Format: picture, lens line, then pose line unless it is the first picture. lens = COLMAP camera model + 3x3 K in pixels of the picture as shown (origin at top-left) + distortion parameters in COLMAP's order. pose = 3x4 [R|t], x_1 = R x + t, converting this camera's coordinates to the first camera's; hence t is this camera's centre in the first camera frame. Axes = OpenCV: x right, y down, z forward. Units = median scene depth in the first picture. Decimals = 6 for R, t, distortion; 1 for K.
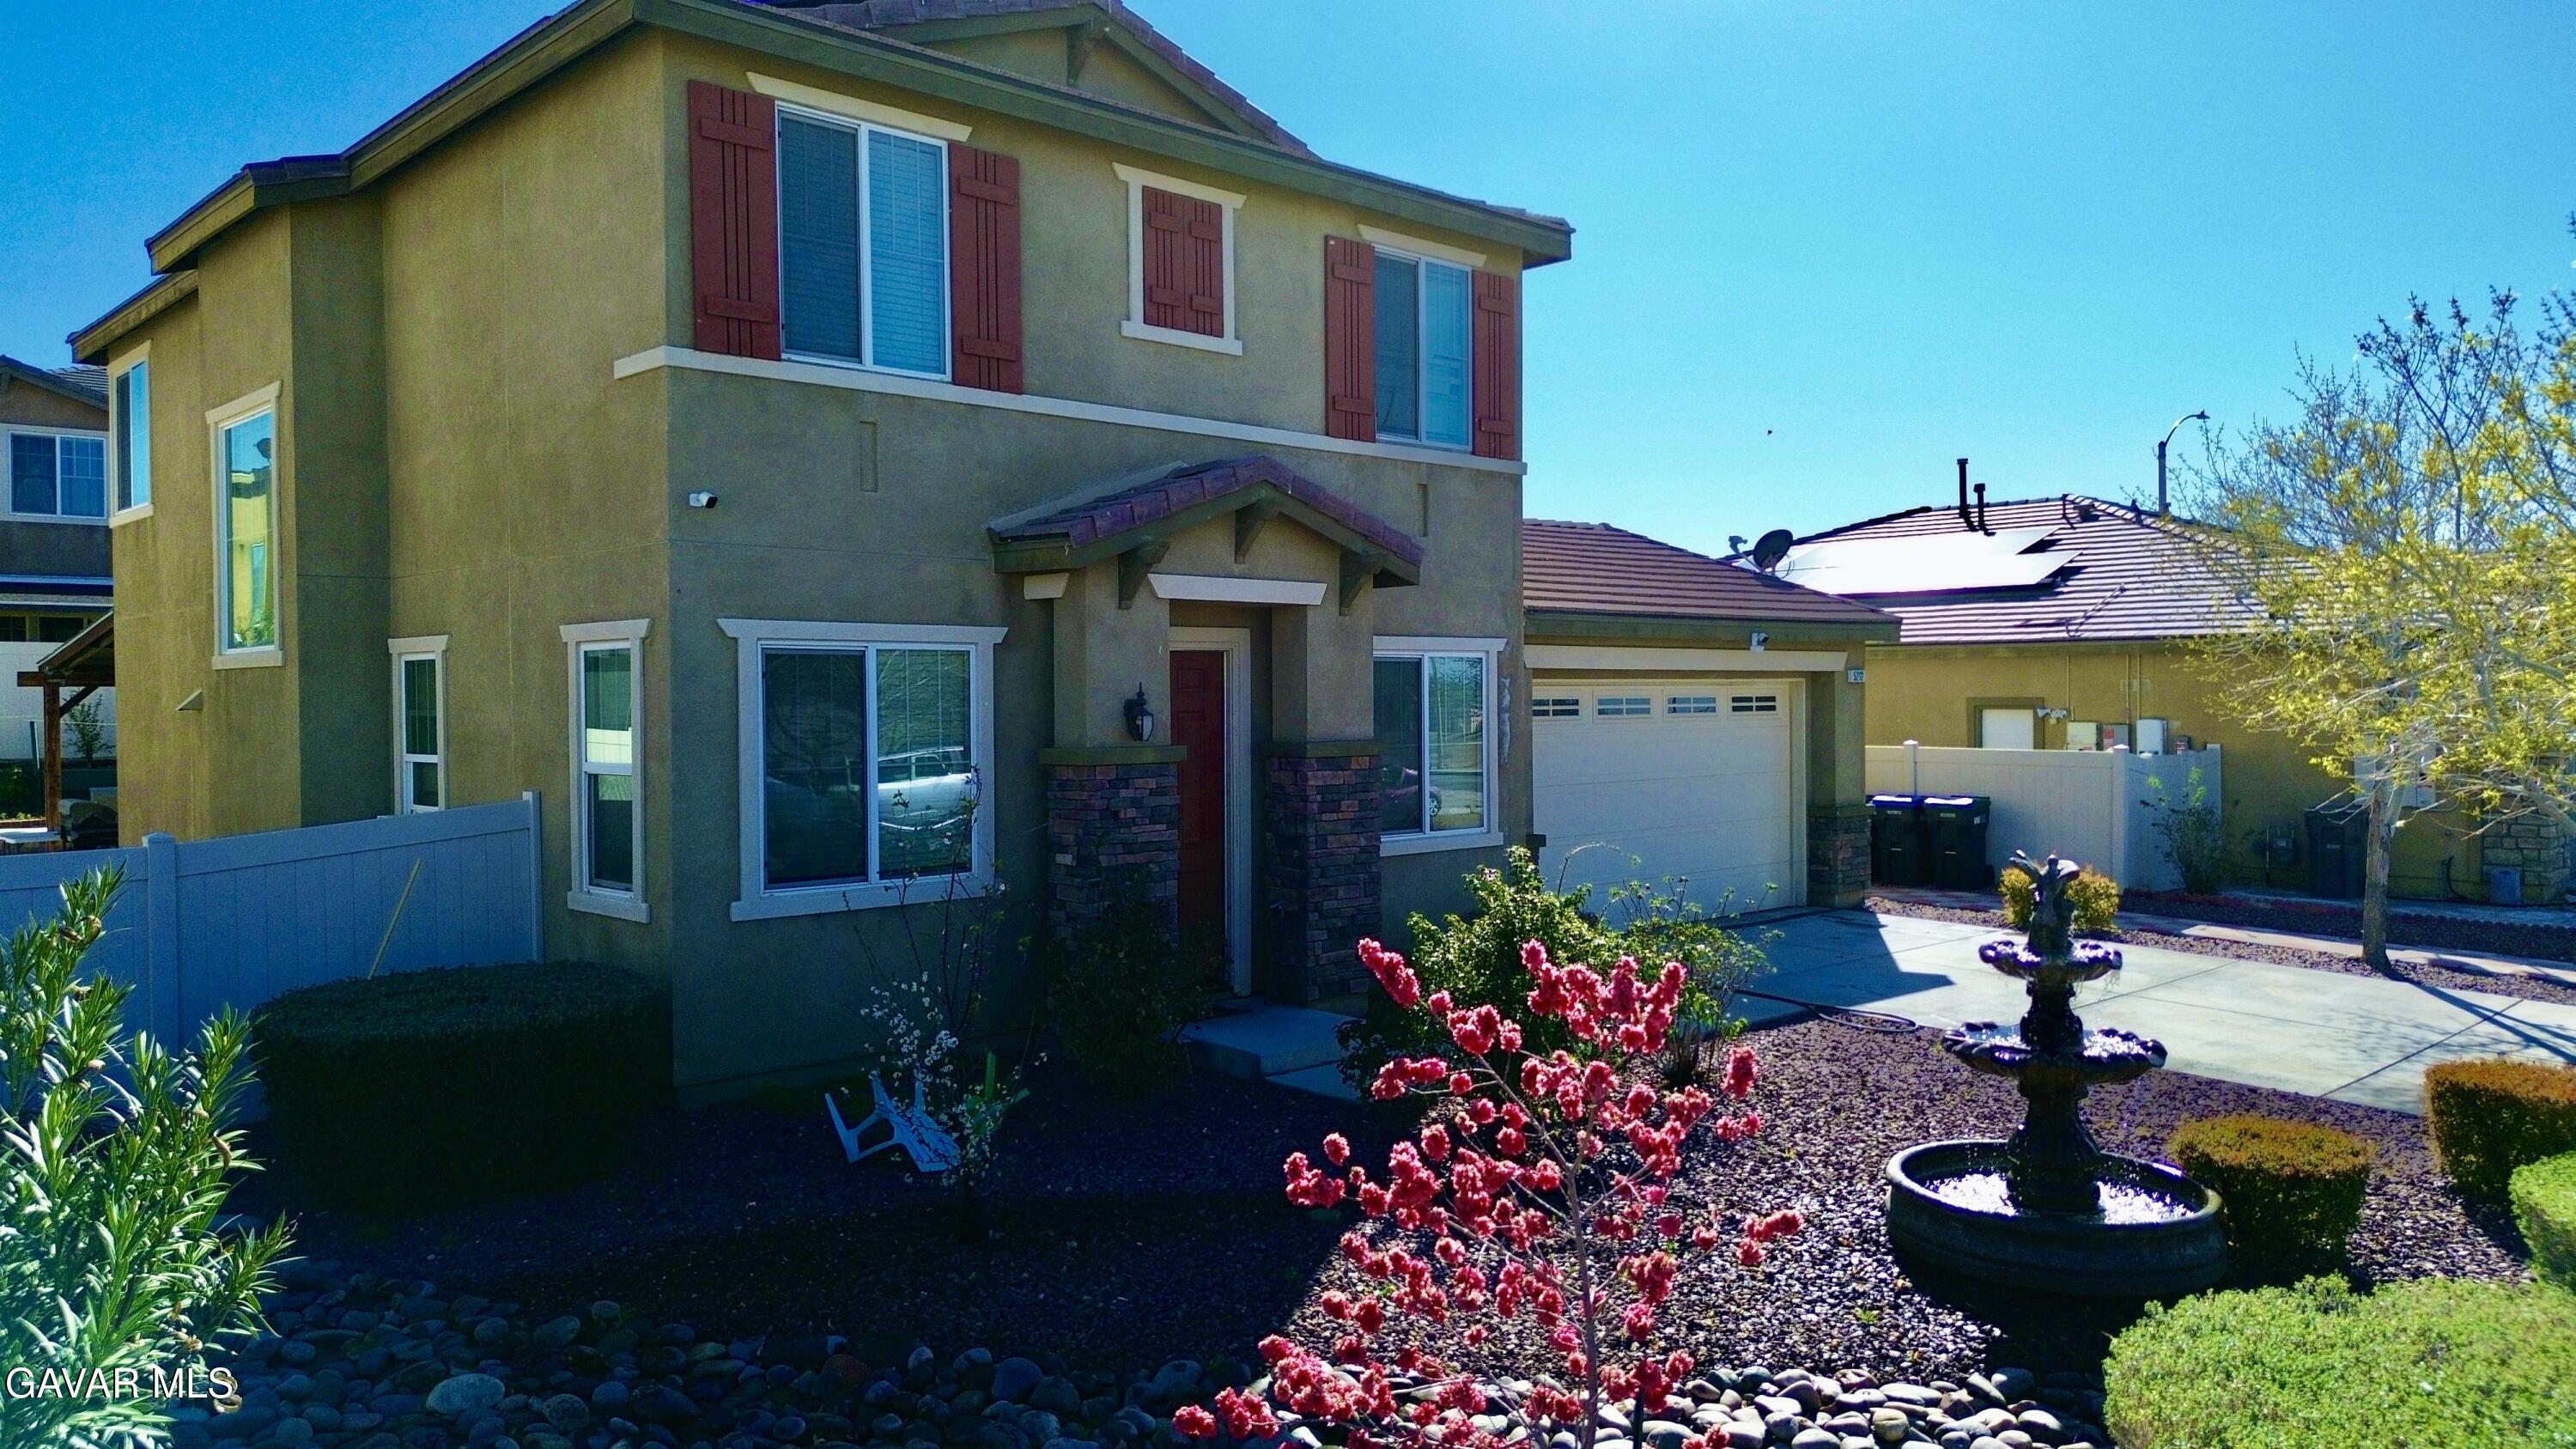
lens RADIAL K [[1815.0, 0, 1281.4], [0, 1815.0, 717.3], [0, 0, 1]] dist [0.097070, -0.121585]
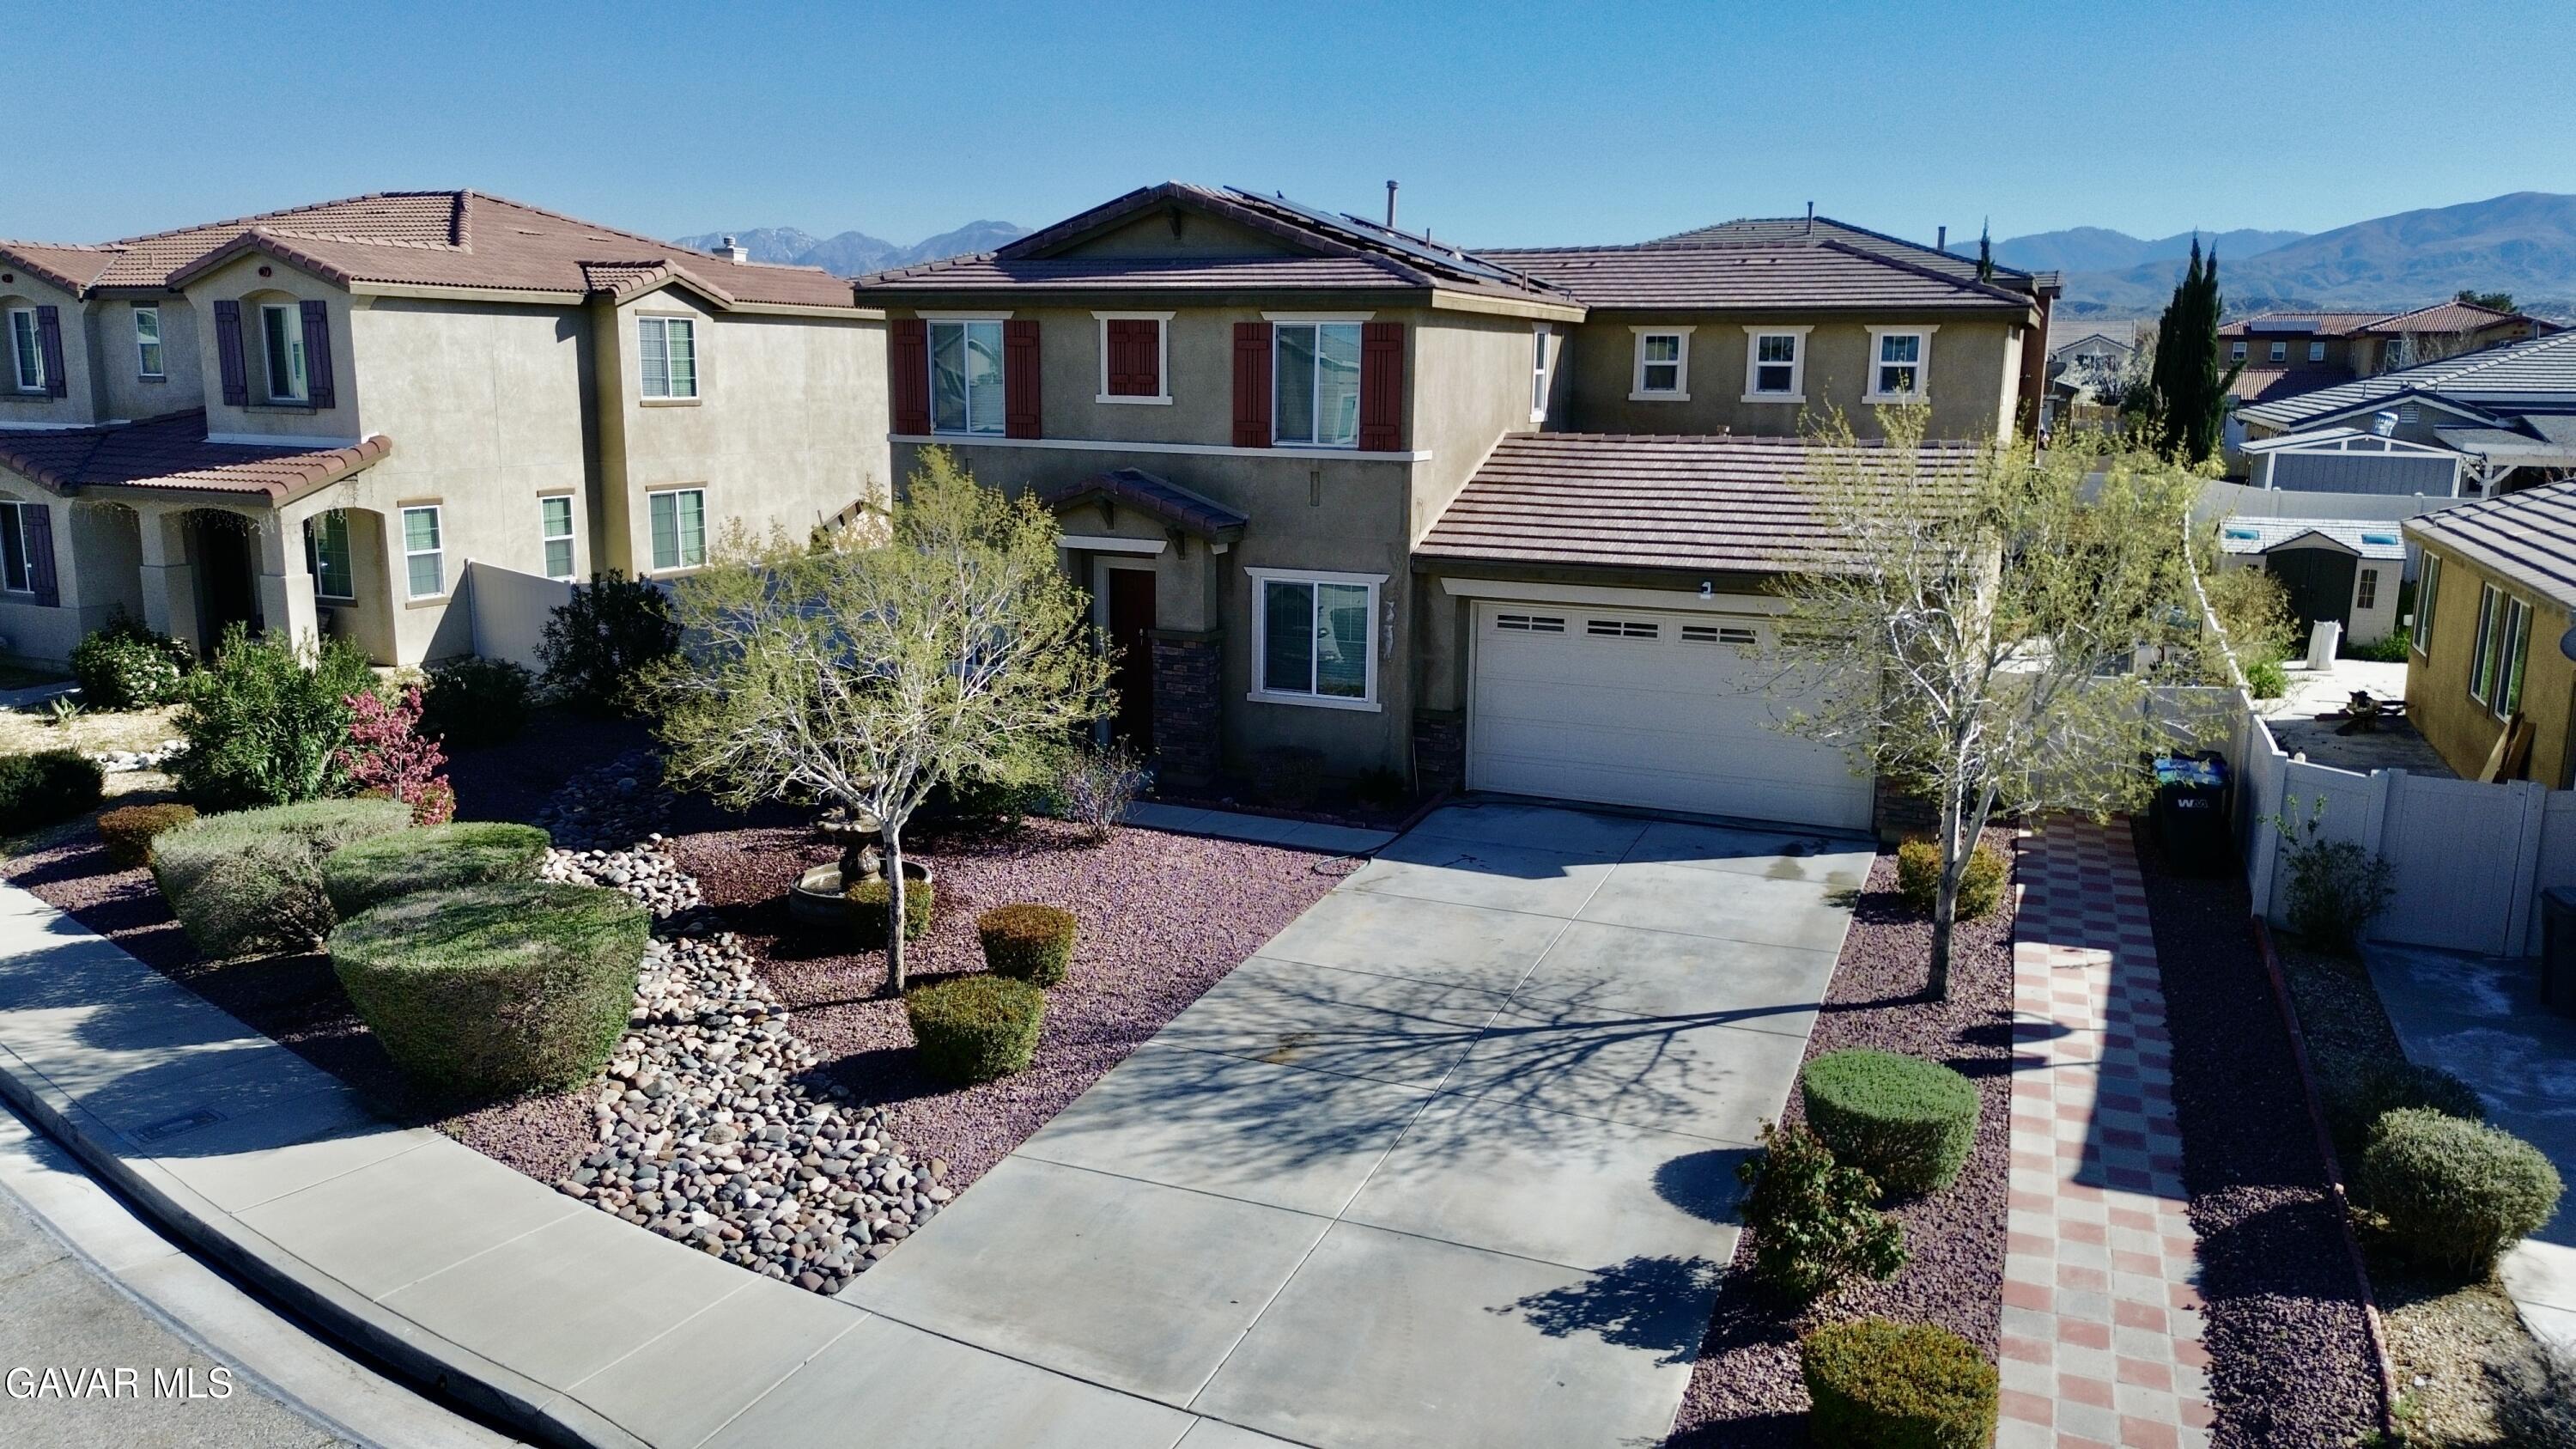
lens RADIAL K [[1821.4, 0, 1285.3], [0, 1821.4, 724.9], [0, 0, 1]] dist [0.064373, -0.064139]
pose [[0.397319, 0.189703, -0.897859, 1.845609], [-0.025207, 0.980287, 0.195965, -0.271035], [0.917334, -0.055229, 0.394269, 0.435772]]
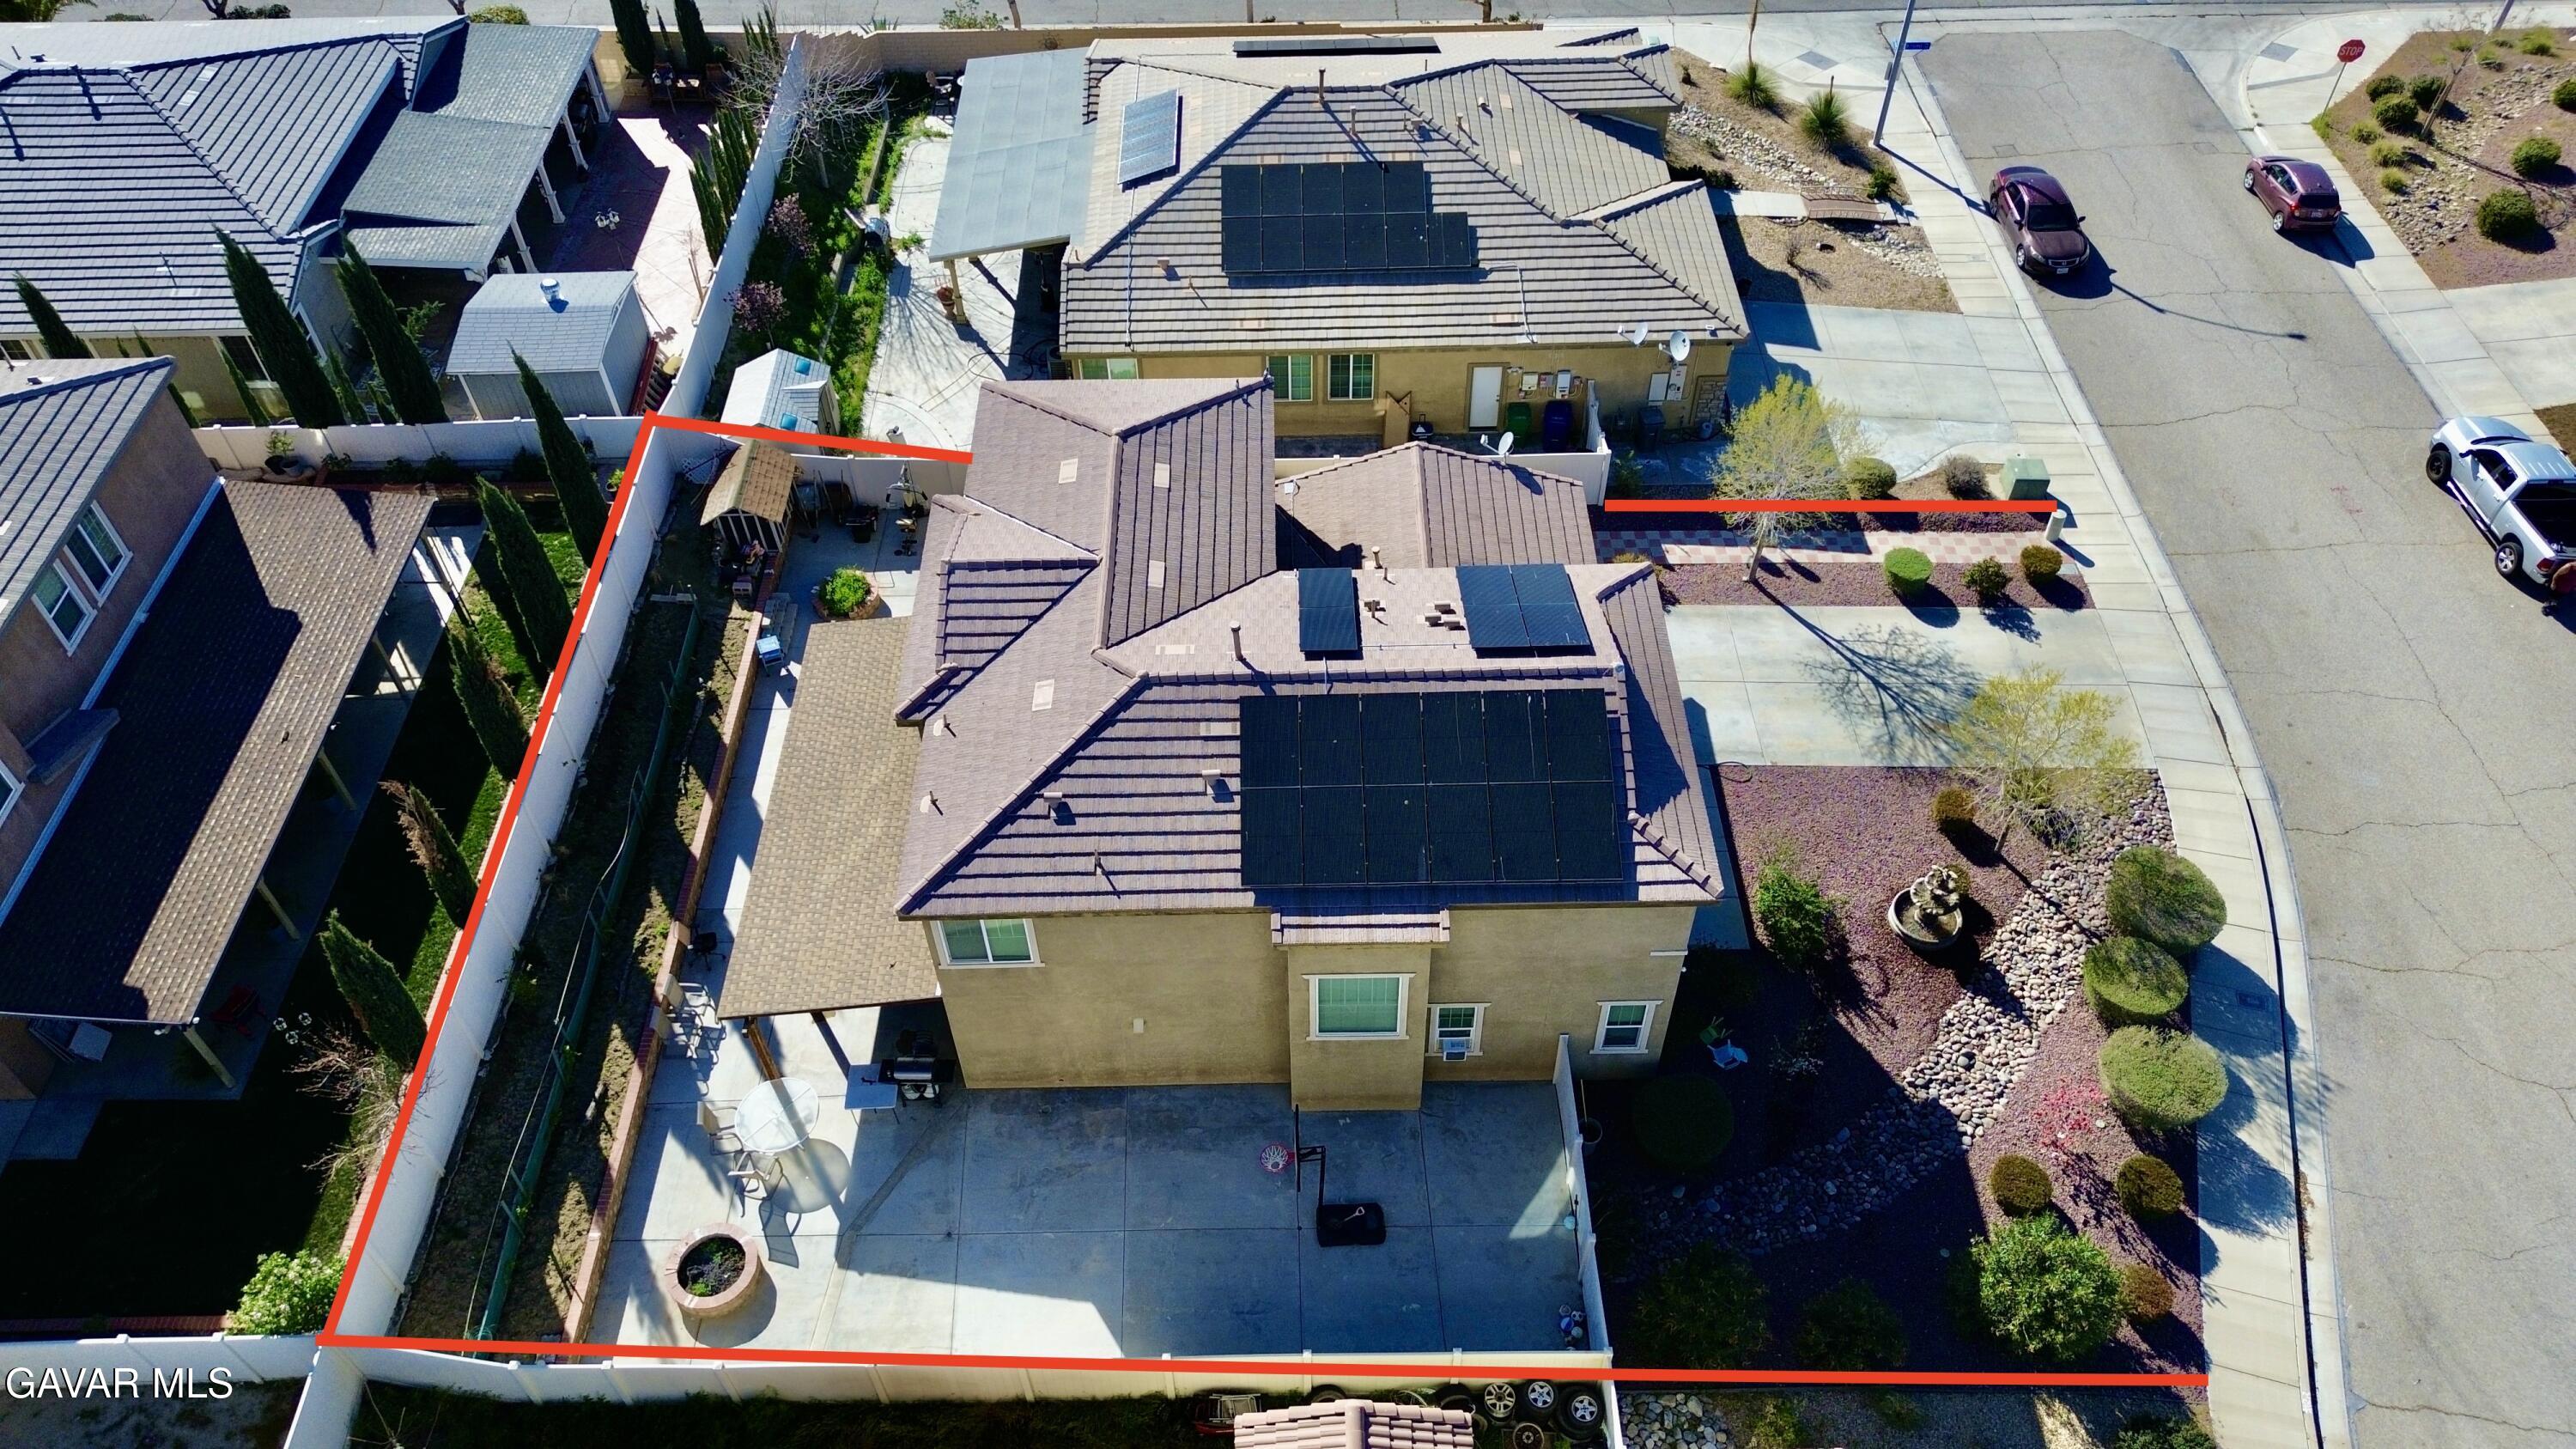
lens RADIAL K [[1843.6, 0, 1287.4], [0, 1843.6, 712.6], [0, 0, 1]] dist [0.079765, -0.089280]
pose [[0.681220, -0.538980, 0.495418, -1.857244], [0.018355, 0.689090, 0.724443, -2.415906], [-0.731848, -0.484412, 0.479315, 0.154059]]
